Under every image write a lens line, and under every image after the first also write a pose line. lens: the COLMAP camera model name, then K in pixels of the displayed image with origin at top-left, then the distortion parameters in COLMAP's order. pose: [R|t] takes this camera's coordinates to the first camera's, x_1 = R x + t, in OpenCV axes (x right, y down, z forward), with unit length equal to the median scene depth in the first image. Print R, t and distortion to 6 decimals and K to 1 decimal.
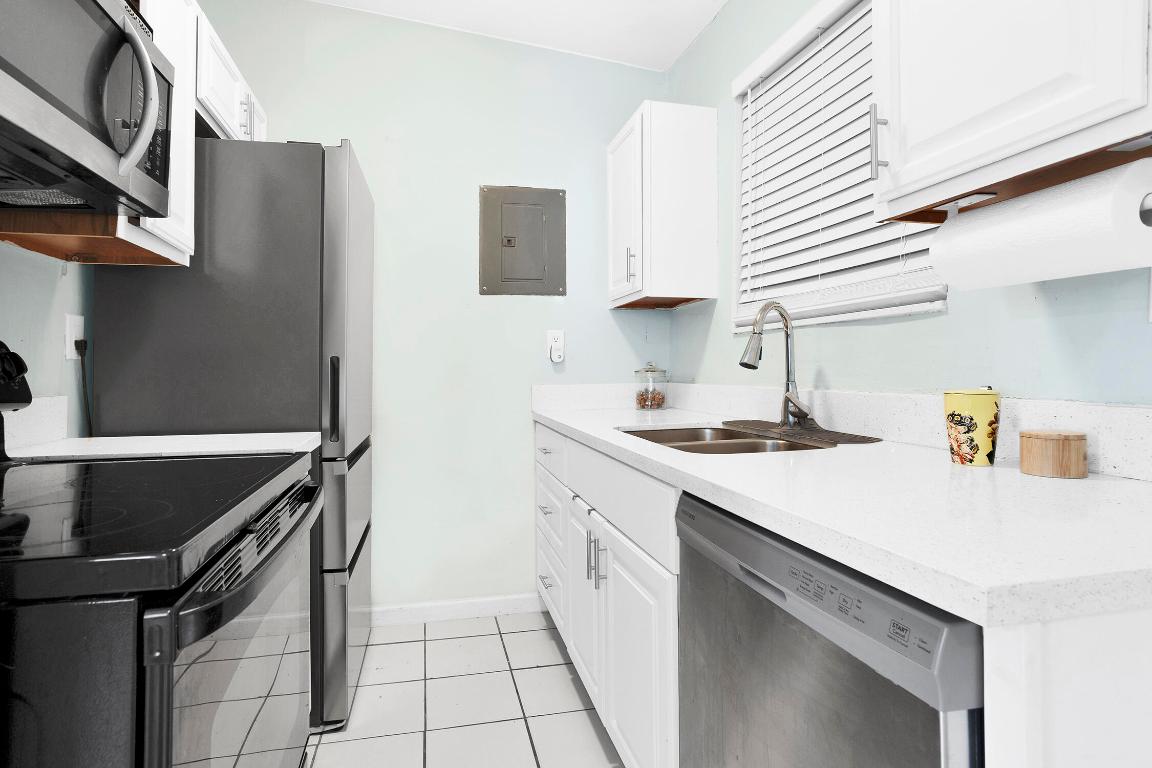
lens RADIAL K [[592.3, 0, 561.5], [0, 592.3, 368.0], [0, 0, 1]] dist [-0.042538, 0.031700]
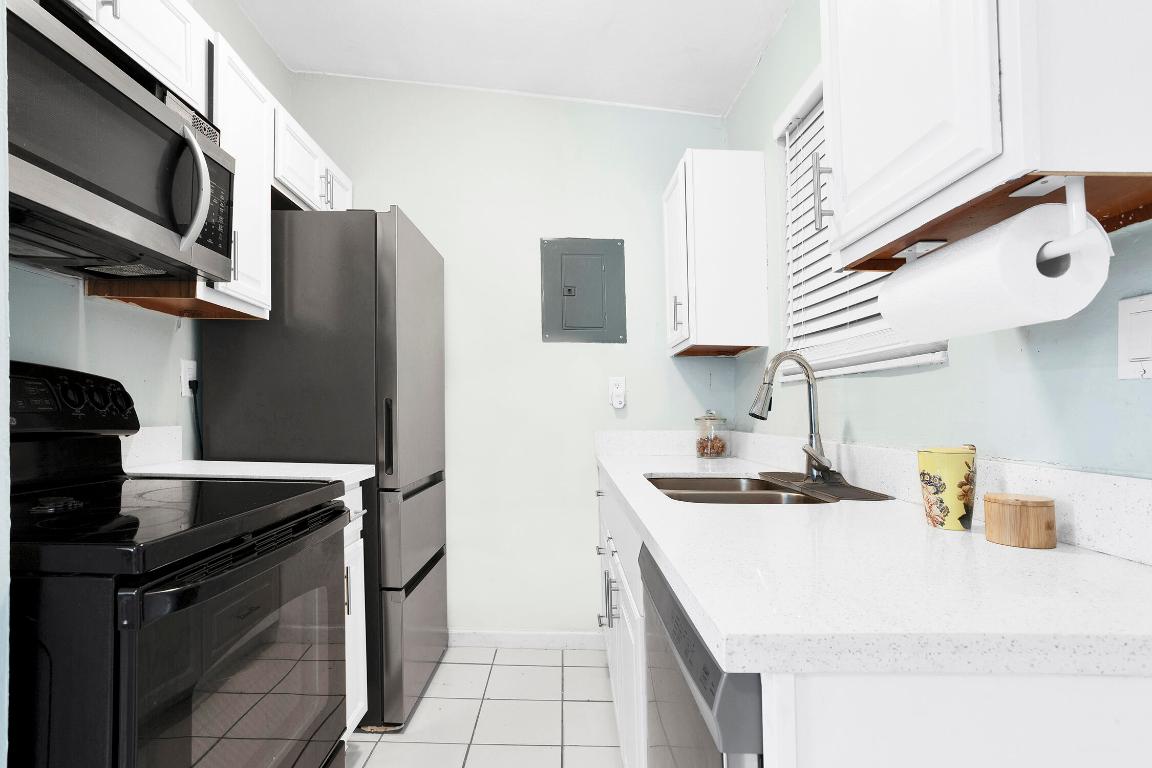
lens RADIAL K [[588.8, 0, 570.6], [0, 588.8, 412.9], [0, 0, 1]] dist [-0.019829, 0.001744]
pose [[0.976264, 0.025310, -0.215098, 0.204958], [-0.024950, 0.999679, 0.004391, -0.005135], [0.215140, 0.001080, 0.976583, -0.025462]]
